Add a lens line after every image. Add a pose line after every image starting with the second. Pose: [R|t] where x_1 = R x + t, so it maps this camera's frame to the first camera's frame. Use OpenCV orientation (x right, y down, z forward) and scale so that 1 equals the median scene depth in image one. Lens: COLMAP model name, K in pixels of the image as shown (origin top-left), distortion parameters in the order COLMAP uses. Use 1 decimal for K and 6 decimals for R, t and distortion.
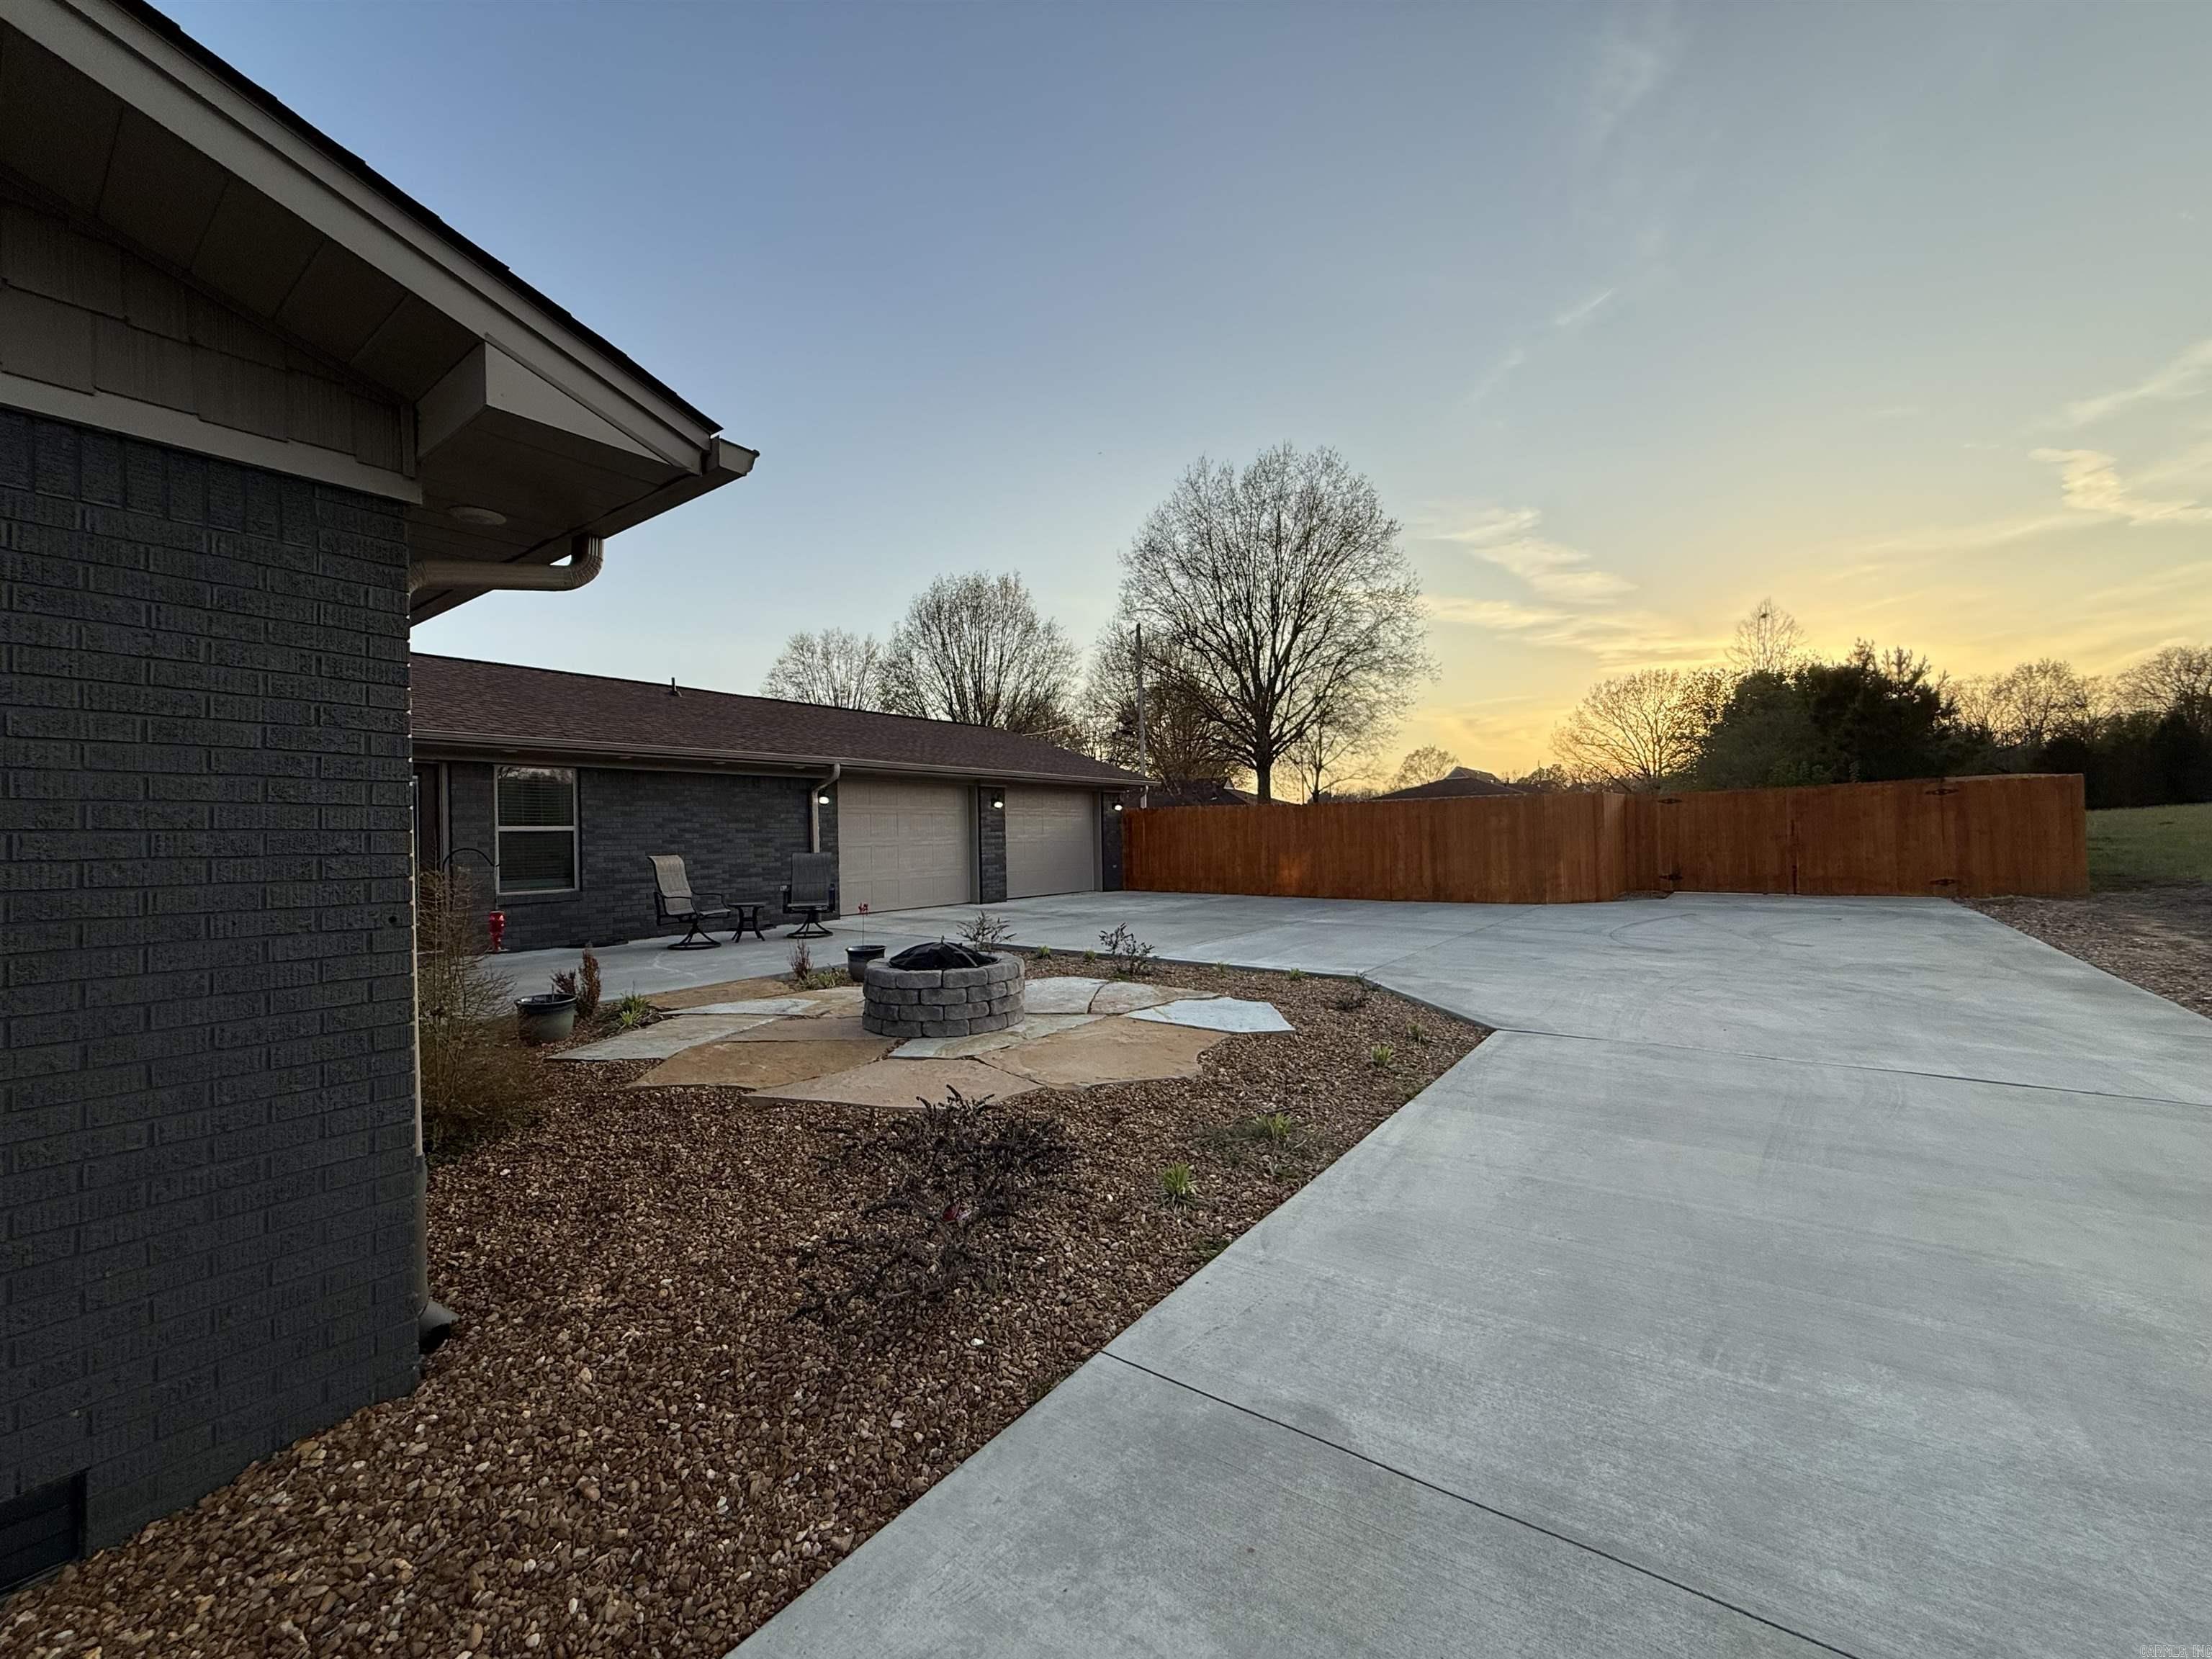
lens RADIAL K [[880.4, 0, 1101.5], [0, 880.4, 828.2], [0, 0, 1]] dist [0.003017, 0.000139]
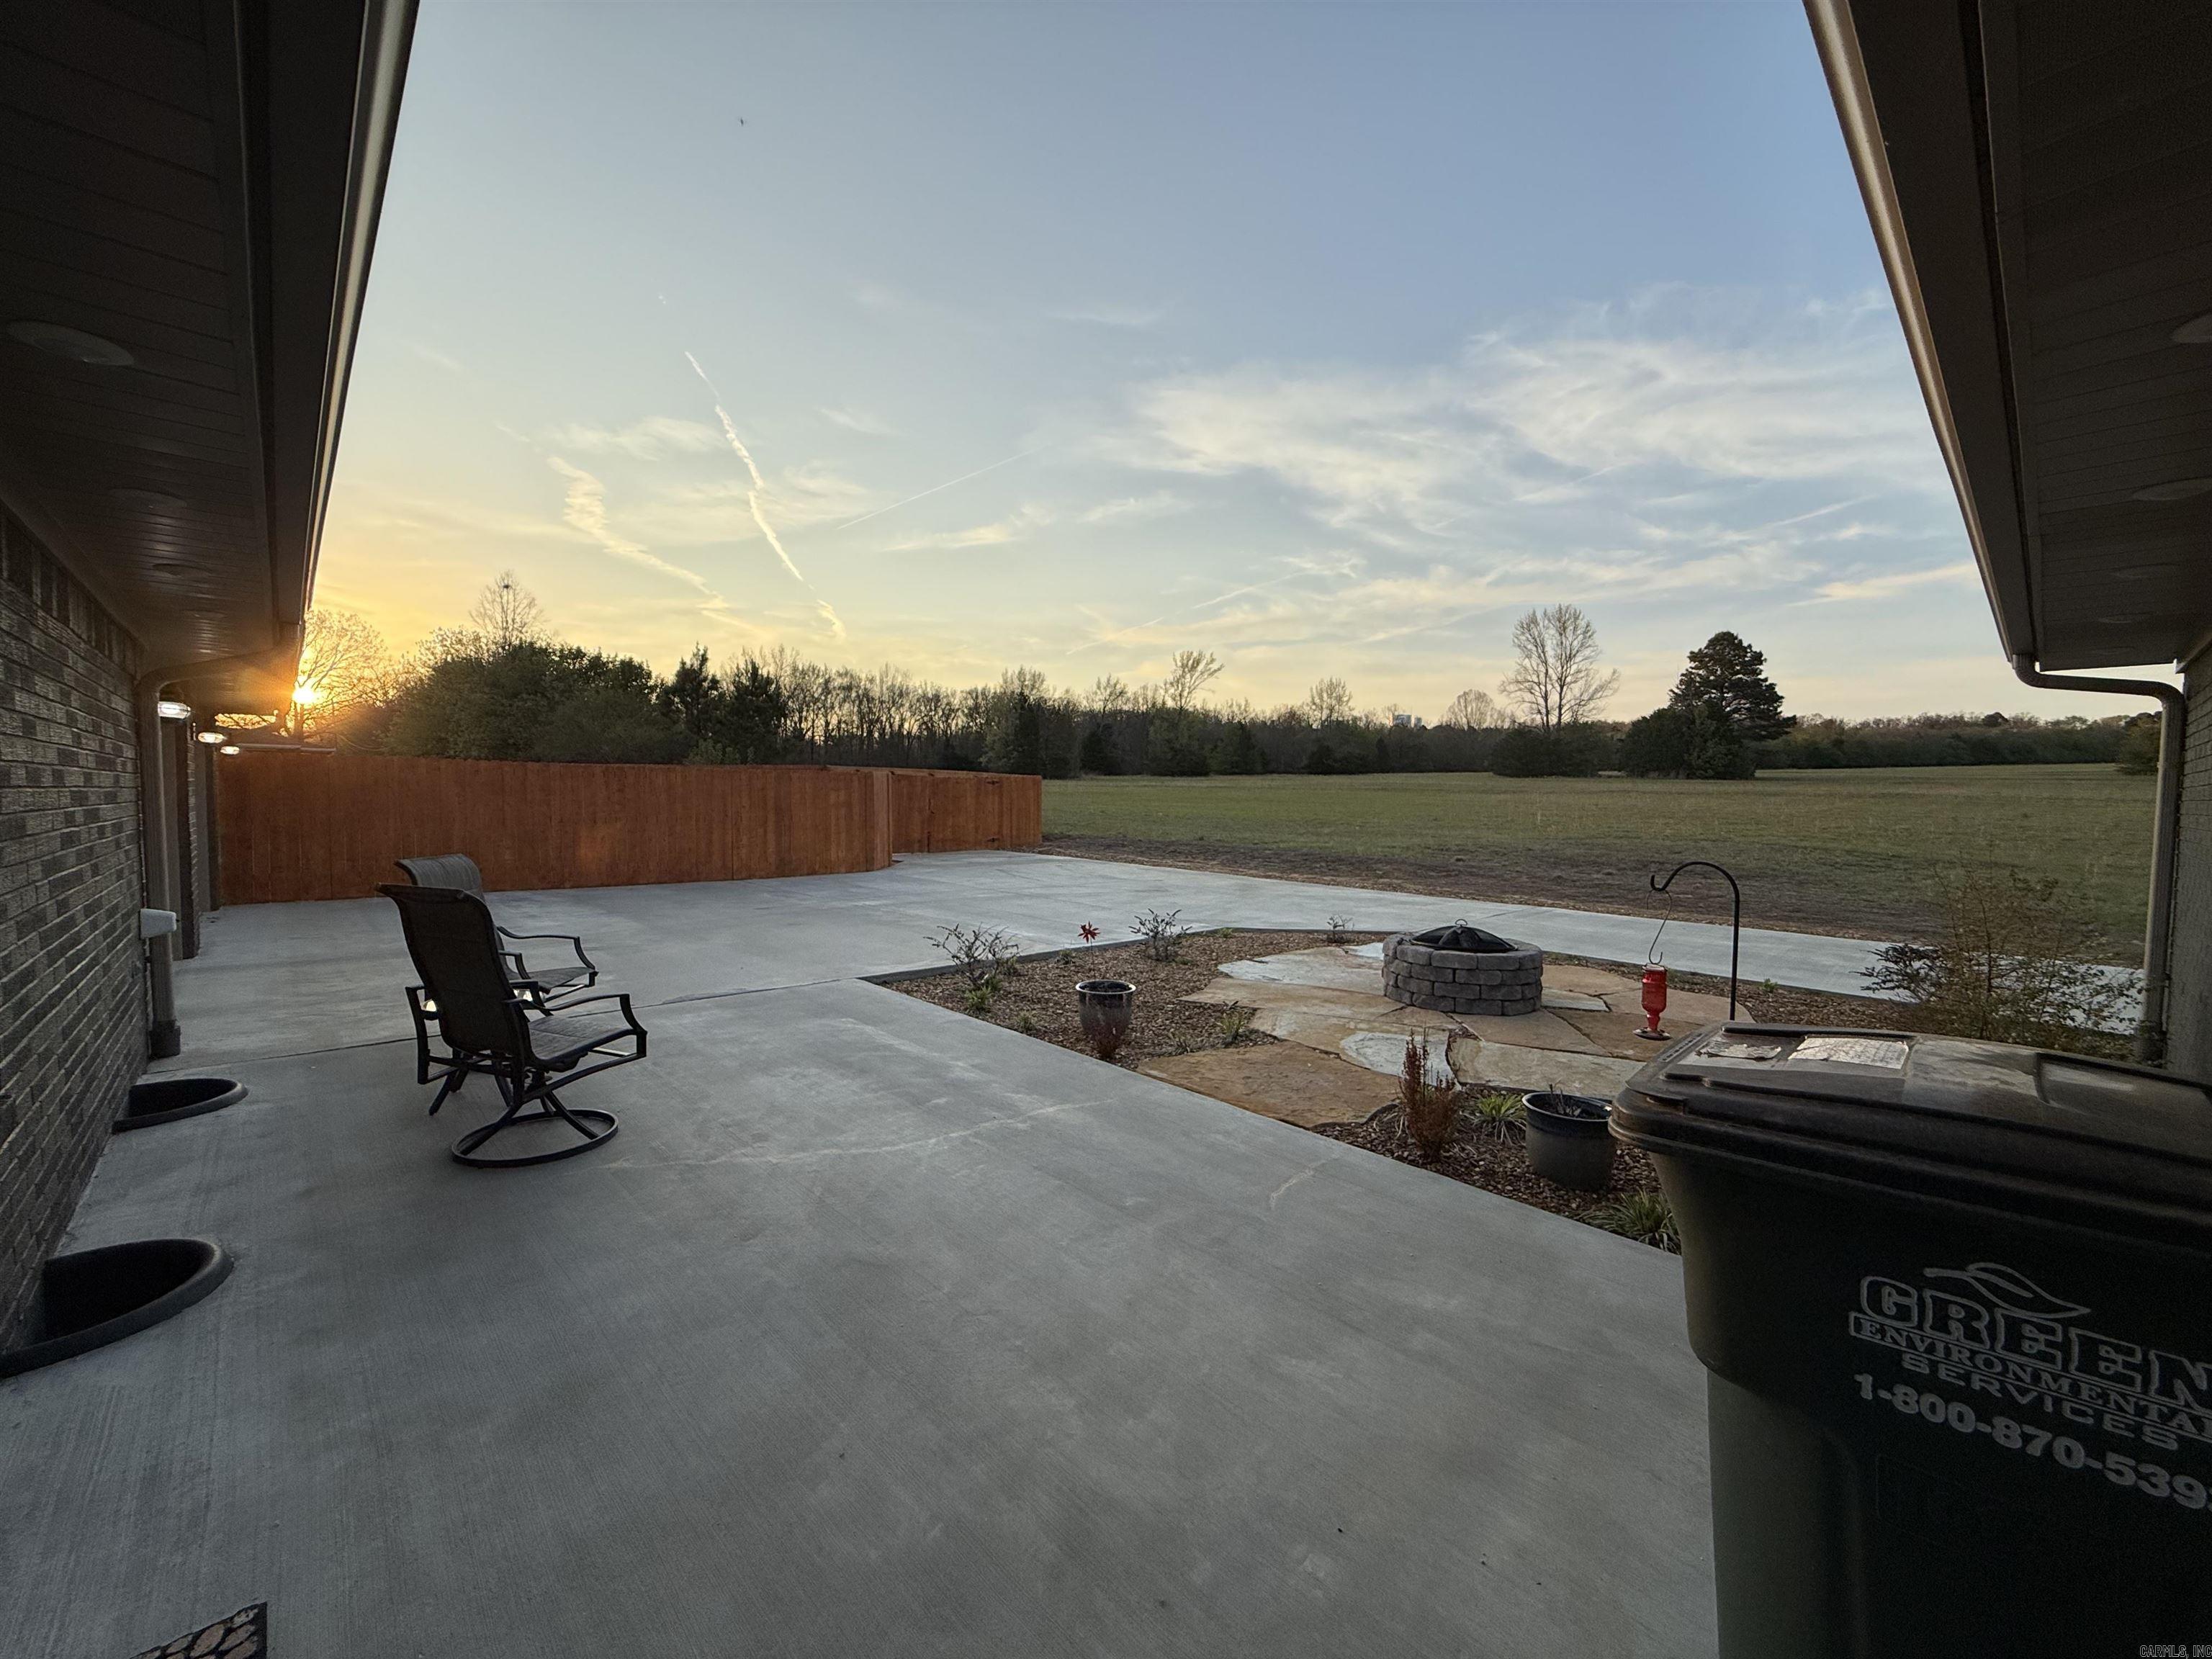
lens RADIAL K [[880.4, 0, 1107.3], [0, 880.4, 836.1], [0, 0, 1]] dist [0.003017, 0.000139]
pose [[0.167021, -0.025804, 0.985616, -0.293401], [-0.024610, 0.999237, 0.030331, 0.000055], [-0.985646, -0.029322, 0.166259, 0.275301]]
